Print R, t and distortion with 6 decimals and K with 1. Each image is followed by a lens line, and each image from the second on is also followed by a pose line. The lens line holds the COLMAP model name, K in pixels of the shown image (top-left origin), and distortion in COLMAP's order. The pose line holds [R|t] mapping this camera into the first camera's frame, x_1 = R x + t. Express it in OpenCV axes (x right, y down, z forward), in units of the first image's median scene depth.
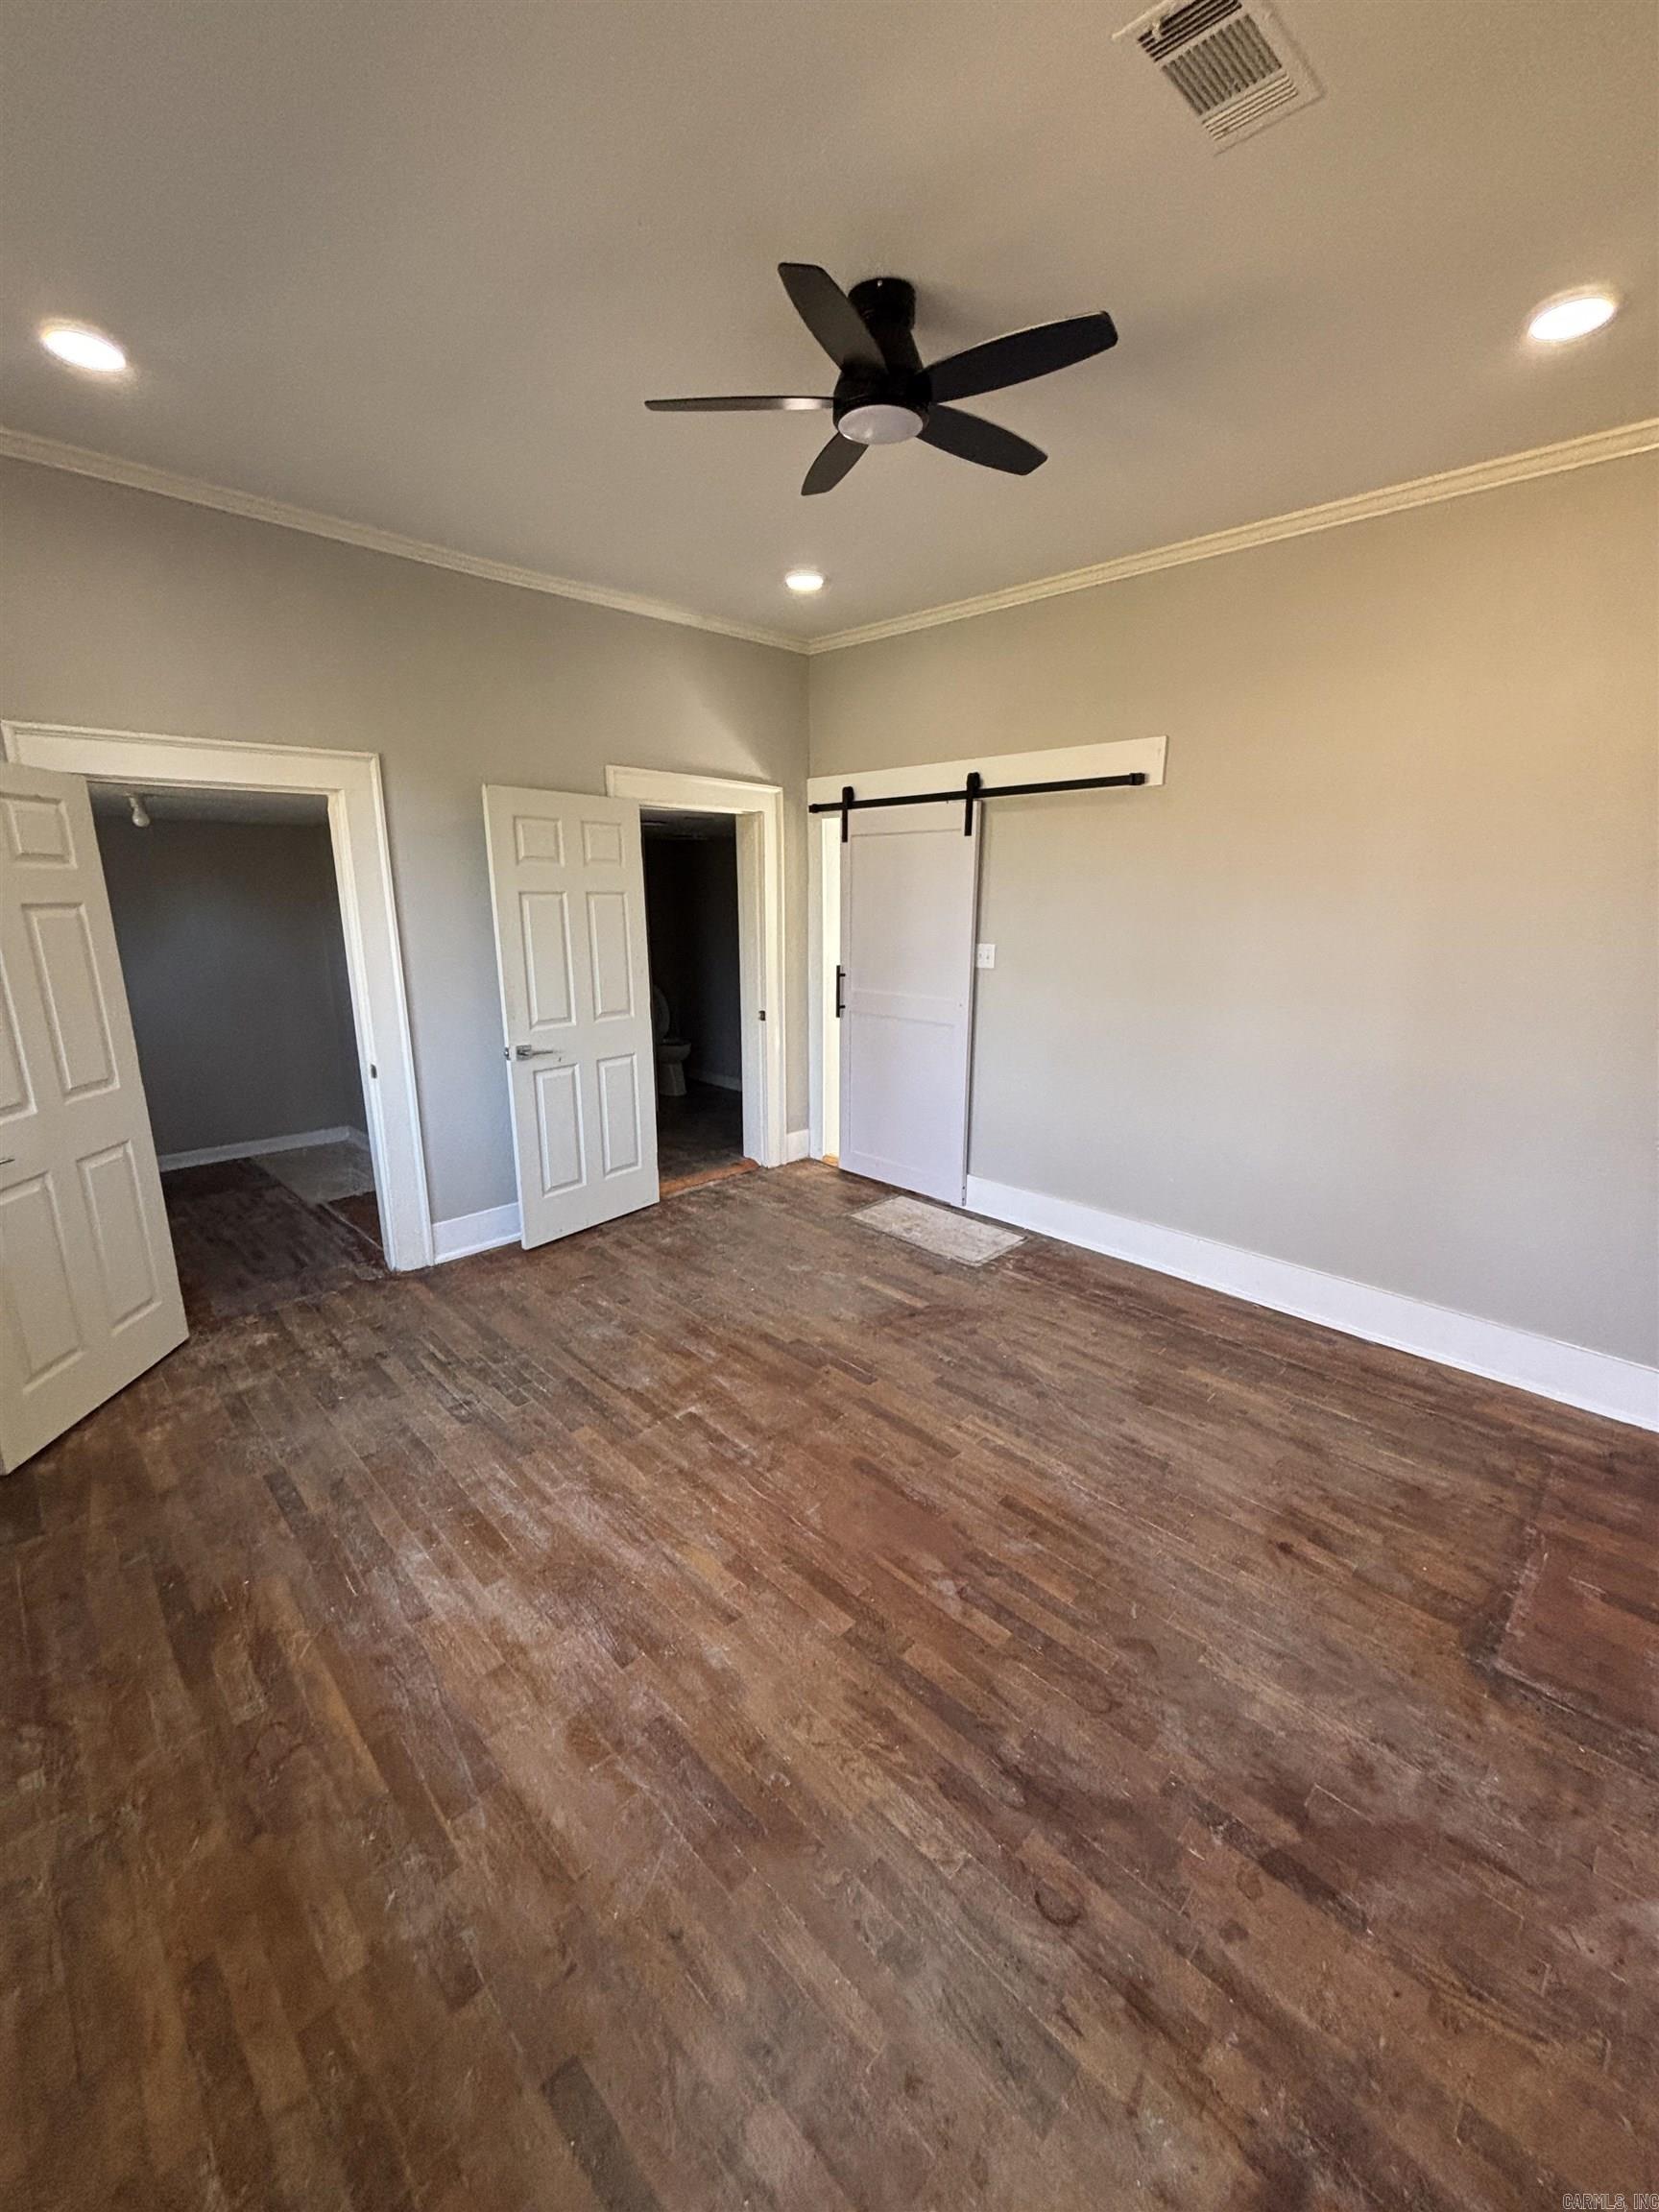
lens RADIAL K [[882.8, 0, 825.8], [0, 882.8, 1100.8], [0, 0, 1]] dist [-0.009831, -0.000424]
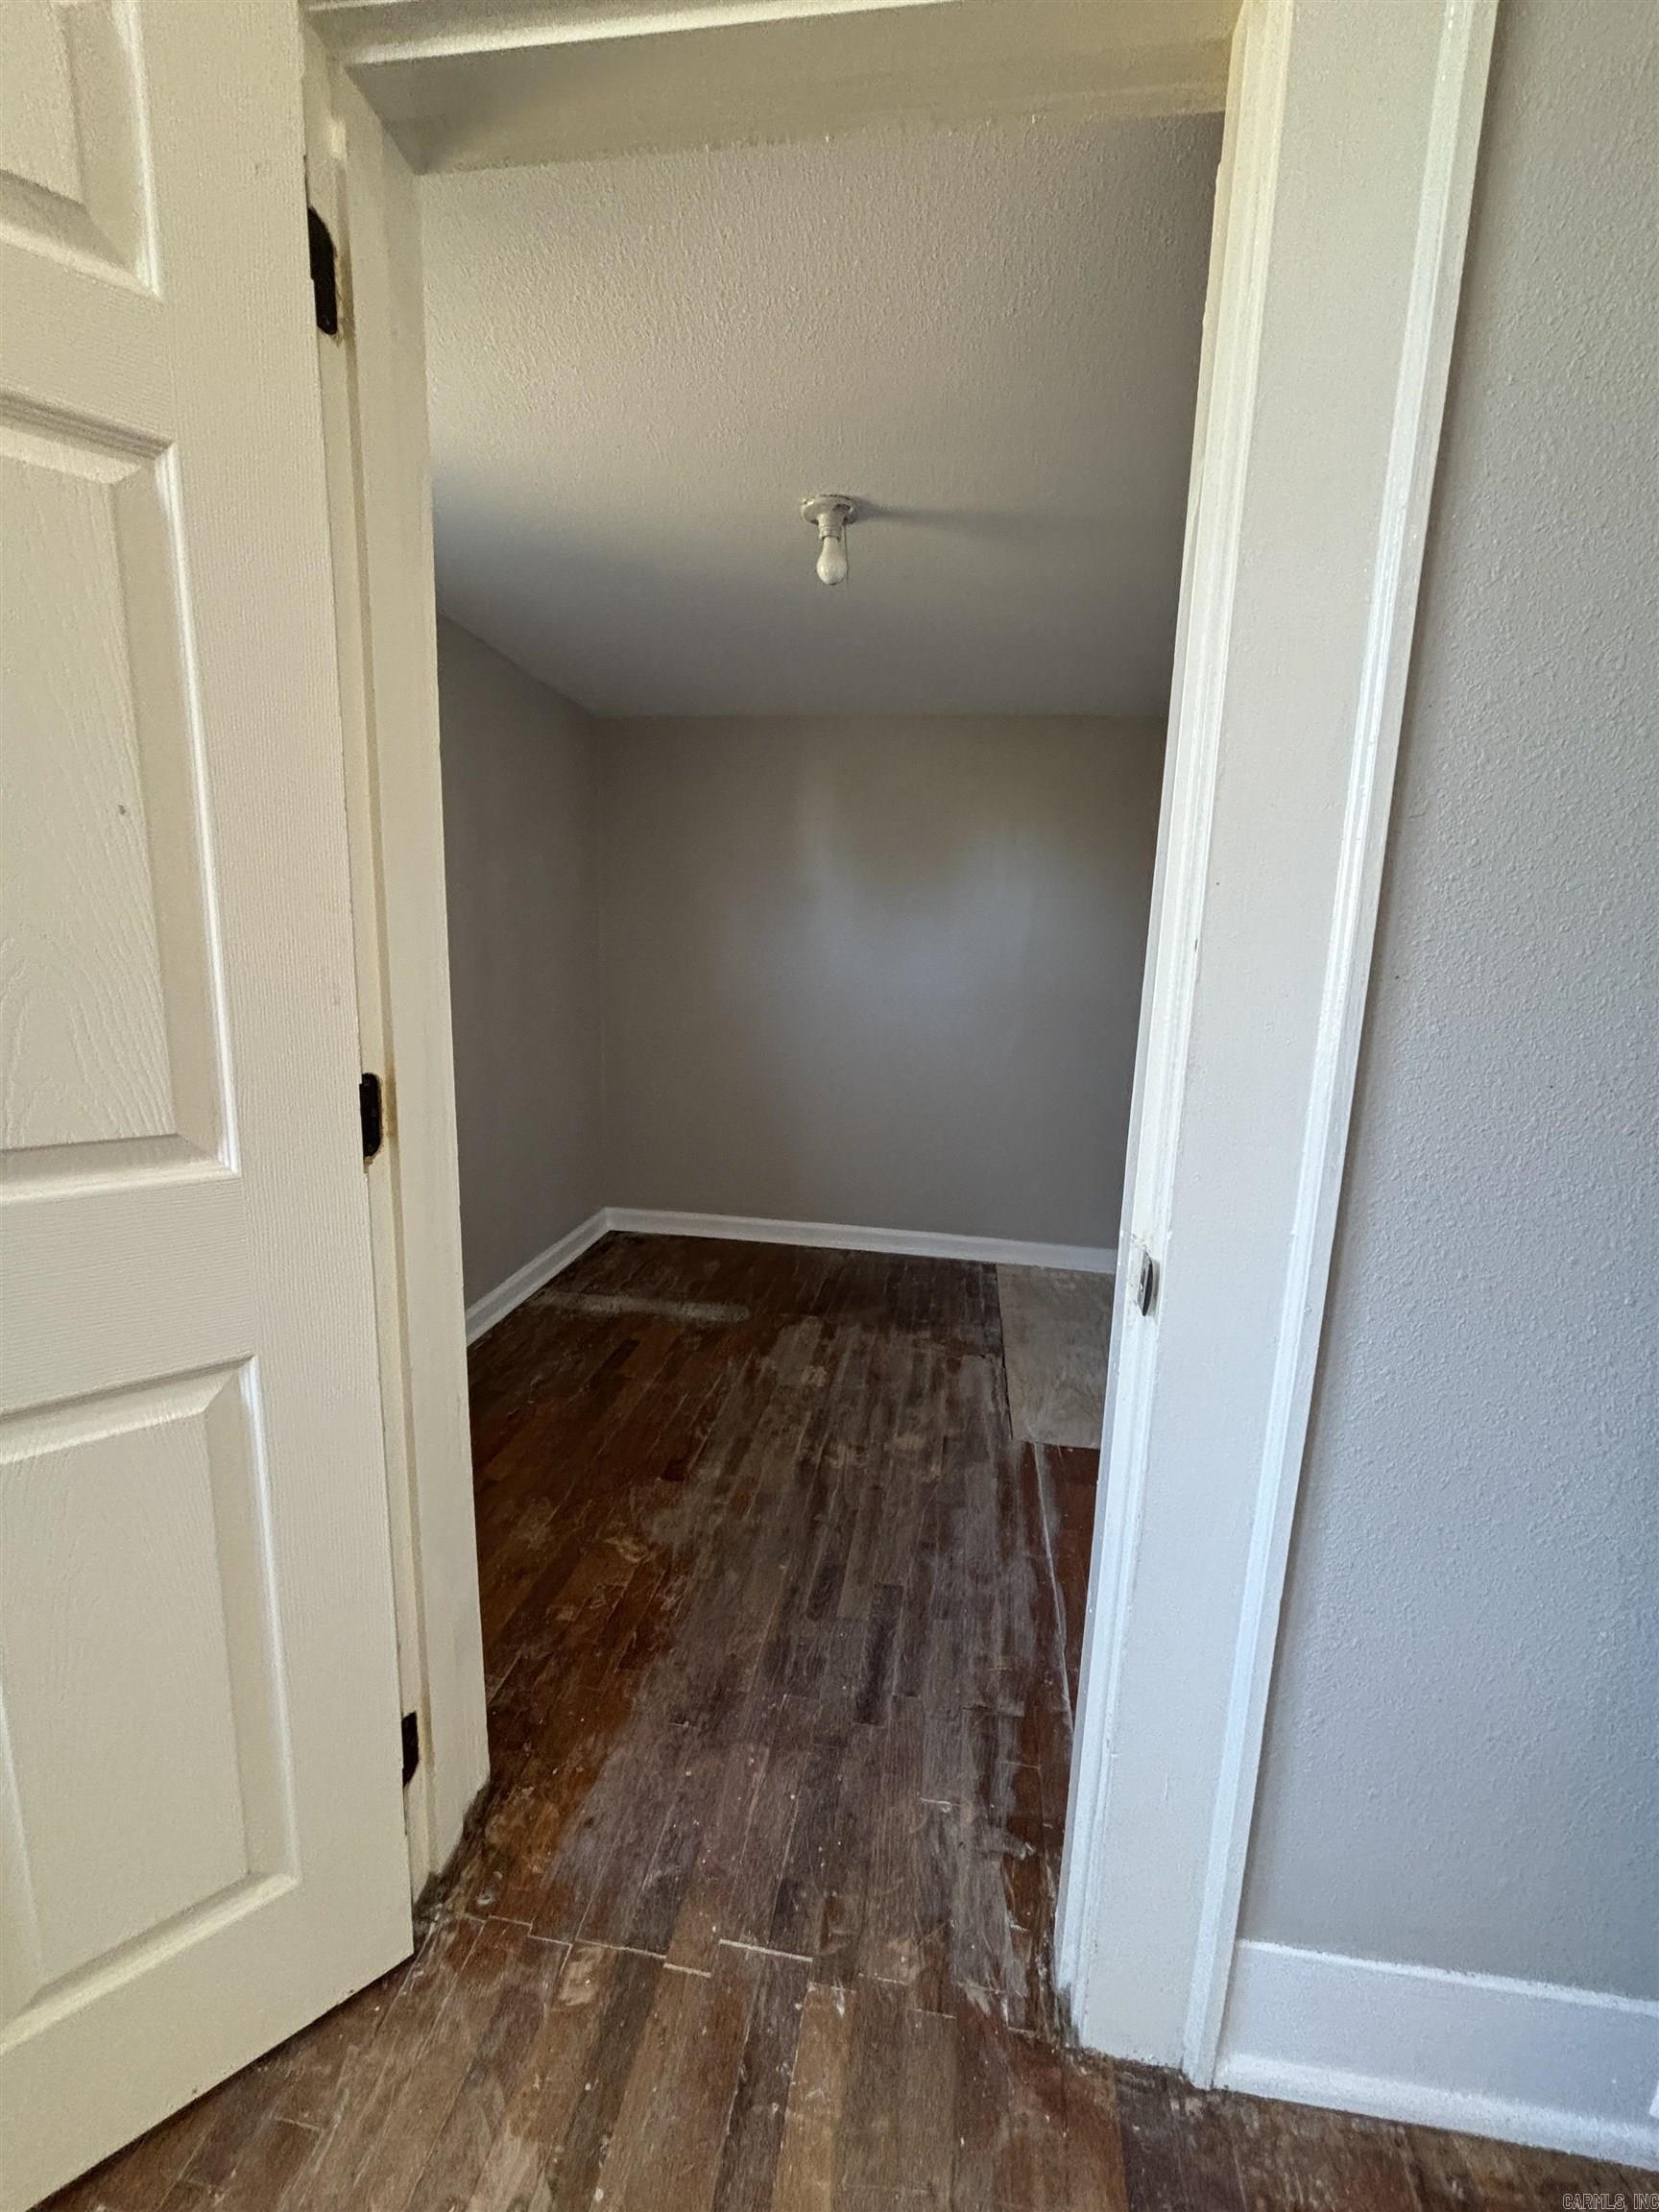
lens RADIAL K [[882.8, 0, 835.6], [0, 882.8, 1094.2], [0, 0, 1]] dist [-0.009831, -0.000424]
pose [[0.597669, 0.164278, -0.784732, -0.370147], [-0.225477, 0.973719, 0.032113, -0.069501], [0.769384, 0.157746, 0.619003, 0.741723]]
